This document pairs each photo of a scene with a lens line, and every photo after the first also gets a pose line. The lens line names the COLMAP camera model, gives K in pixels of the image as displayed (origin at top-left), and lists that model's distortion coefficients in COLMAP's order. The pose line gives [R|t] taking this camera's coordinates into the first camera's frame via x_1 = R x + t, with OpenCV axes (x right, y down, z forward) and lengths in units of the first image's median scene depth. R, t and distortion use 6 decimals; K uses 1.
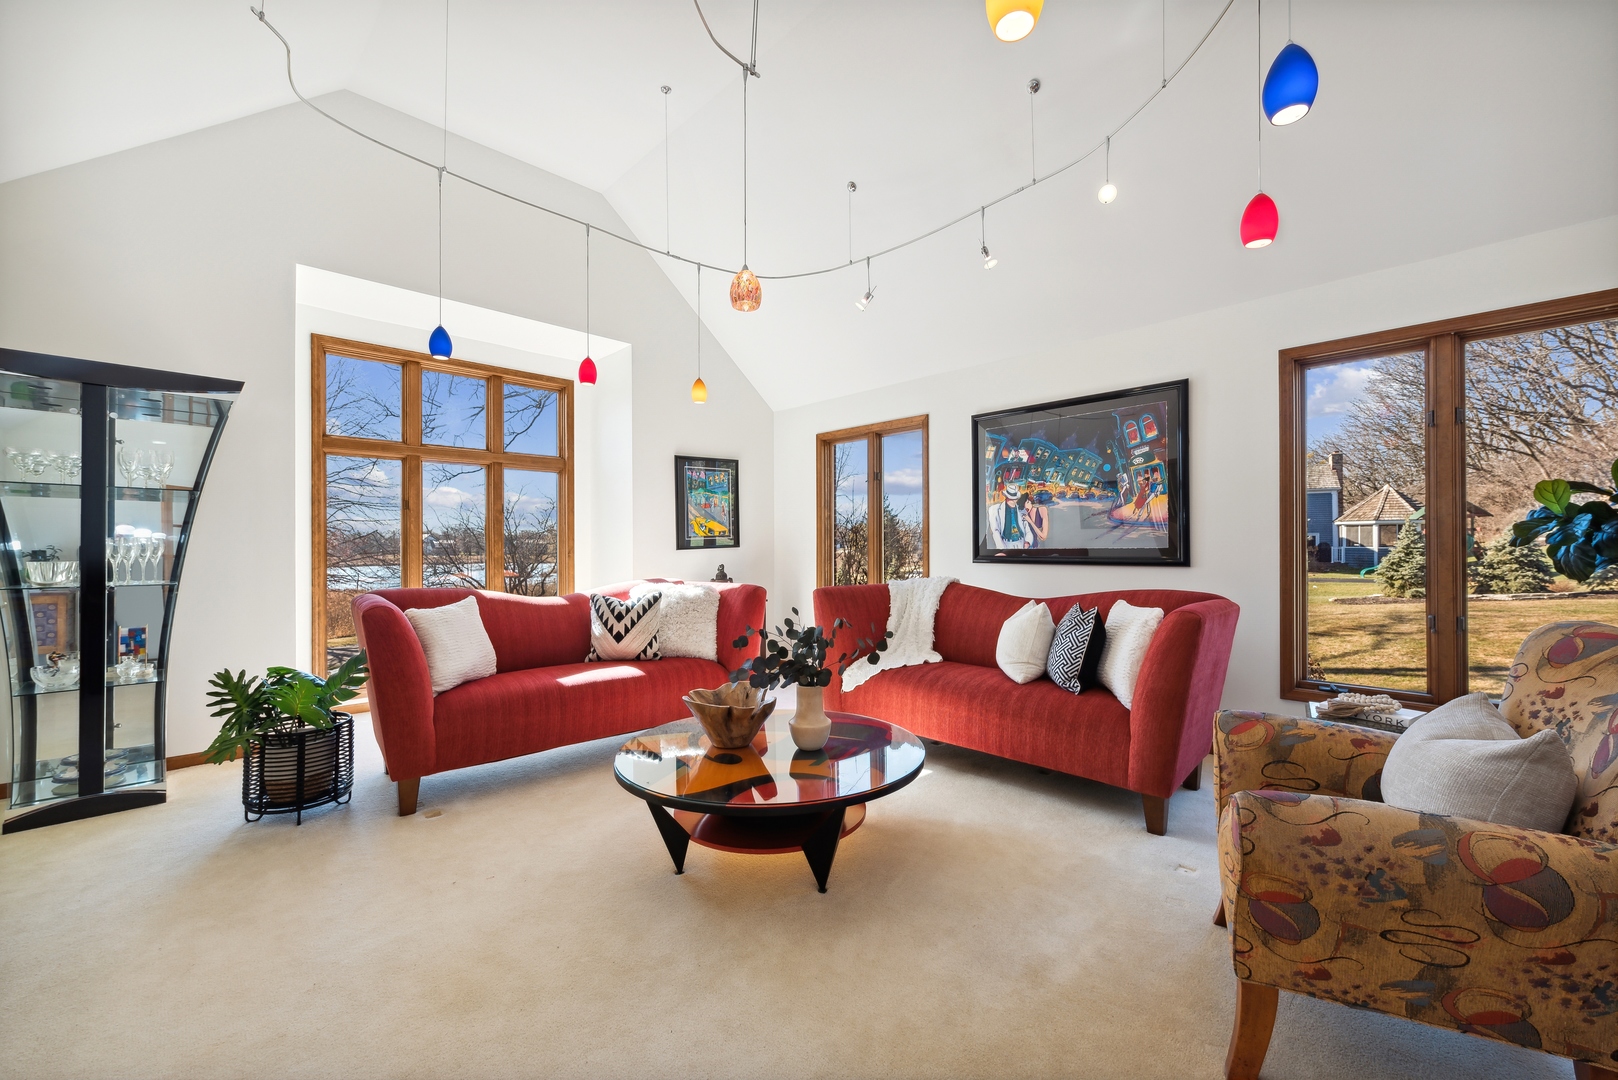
lens RADIAL K [[661.0, 0, 807.1], [0, 661.0, 543.0], [0, 0, 1]] dist [0.009293, -0.001382]
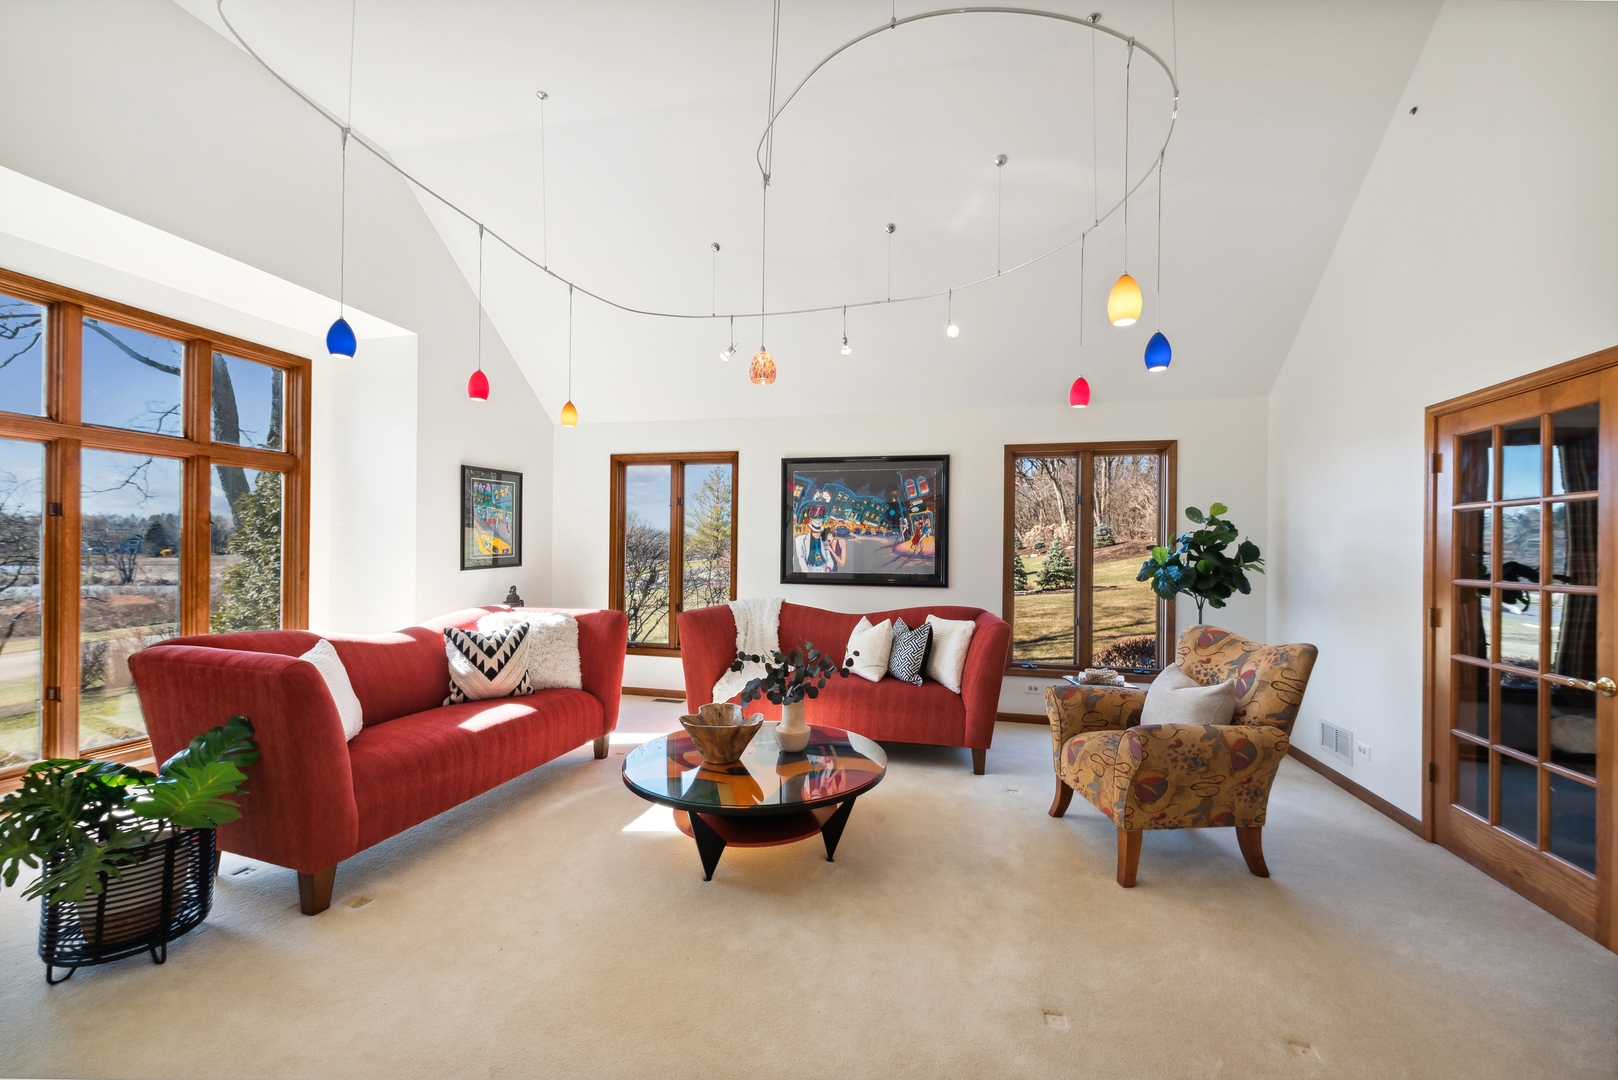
lens RADIAL K [[663.6, 0, 811.4], [0, 663.6, 547.9], [0, 0, 1]] dist [0.010921, -0.002430]
pose [[0.836069, 0.015818, 0.548397, -0.430065], [-0.018622, 0.999827, -0.000450, -0.042011], [-0.548309, -0.009836, 0.836218, -0.020603]]
